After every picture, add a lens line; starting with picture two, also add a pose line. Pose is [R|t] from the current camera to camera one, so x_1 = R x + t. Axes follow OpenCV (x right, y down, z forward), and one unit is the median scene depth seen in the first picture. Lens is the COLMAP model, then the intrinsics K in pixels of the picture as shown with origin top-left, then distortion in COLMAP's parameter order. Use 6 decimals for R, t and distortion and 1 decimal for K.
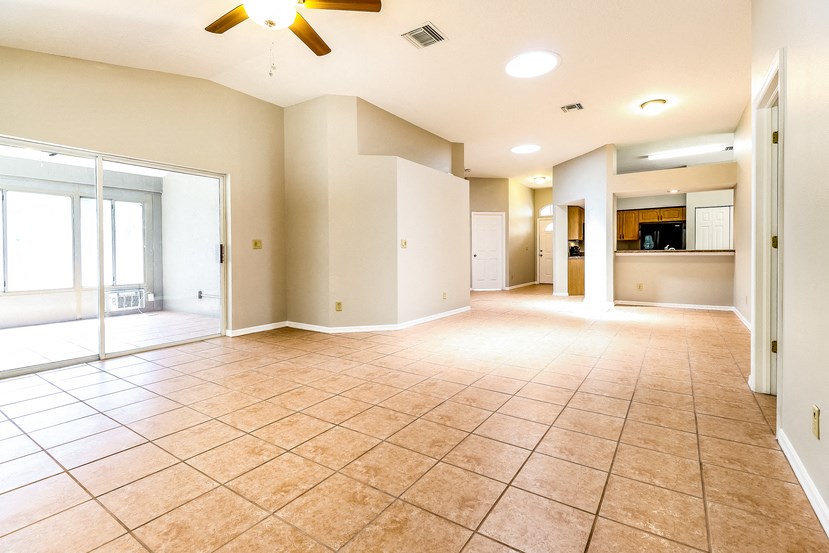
lens RADIAL K [[396.9, 0, 369.5], [0, 396.9, 261.0], [0, 0, 1]] dist [-0.005932, -0.001492]
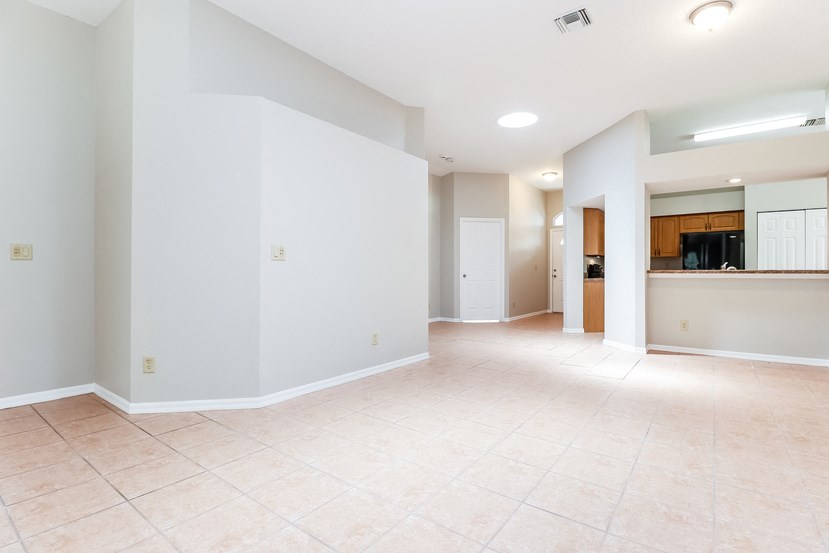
lens RADIAL K [[396.9, 0, 414.3], [0, 396.9, 275.5], [0, 0, 1]] dist [-0.005932, -0.001492]
pose [[0.999795, 0.008270, 0.018466, 0.176733], [-0.008020, 0.999876, -0.013575, -0.003489], [-0.018576, 0.013424, 0.999737, 0.279647]]
